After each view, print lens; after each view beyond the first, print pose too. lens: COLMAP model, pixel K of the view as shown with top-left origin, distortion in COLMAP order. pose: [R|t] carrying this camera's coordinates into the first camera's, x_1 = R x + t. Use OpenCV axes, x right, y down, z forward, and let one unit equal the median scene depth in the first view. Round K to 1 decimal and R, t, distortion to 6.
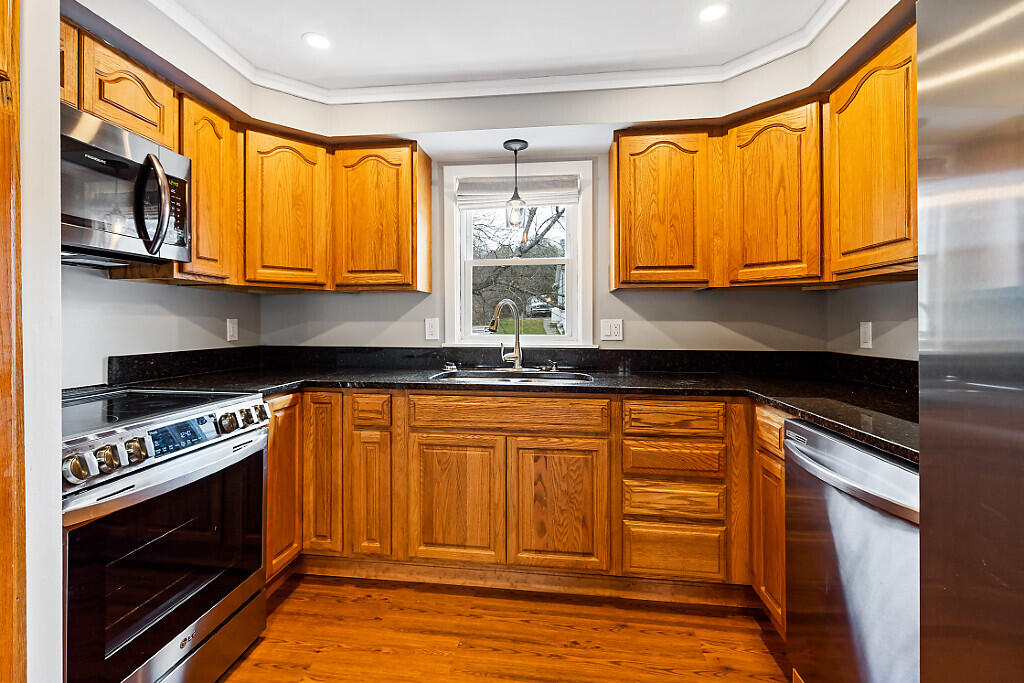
lens RADIAL K [[464.1, 0, 501.7], [0, 464.1, 322.5], [0, 0, 1]] dist [0.000261, 0.000075]
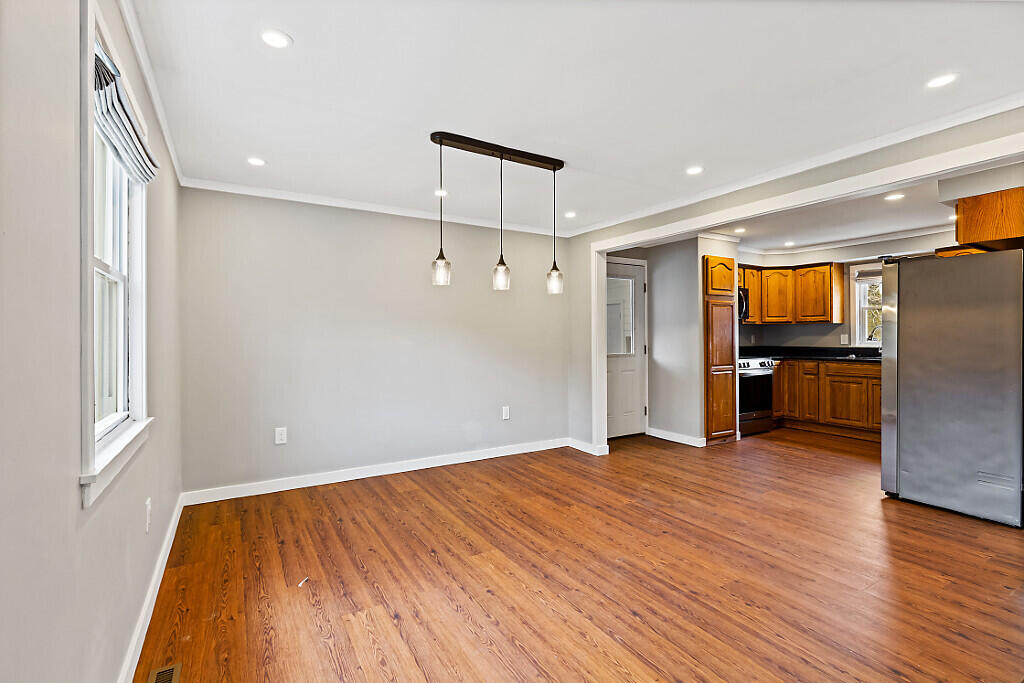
lens RADIAL K [[464.1, 0, 506.6], [0, 464.1, 337.6], [0, 0, 1]] dist [0.000261, 0.000075]
pose [[0.614141, -0.001934, -0.789194, 0.817767], [0.004816, 0.999988, 0.001297, -0.005970], [0.789182, -0.004598, 0.614143, -2.201319]]
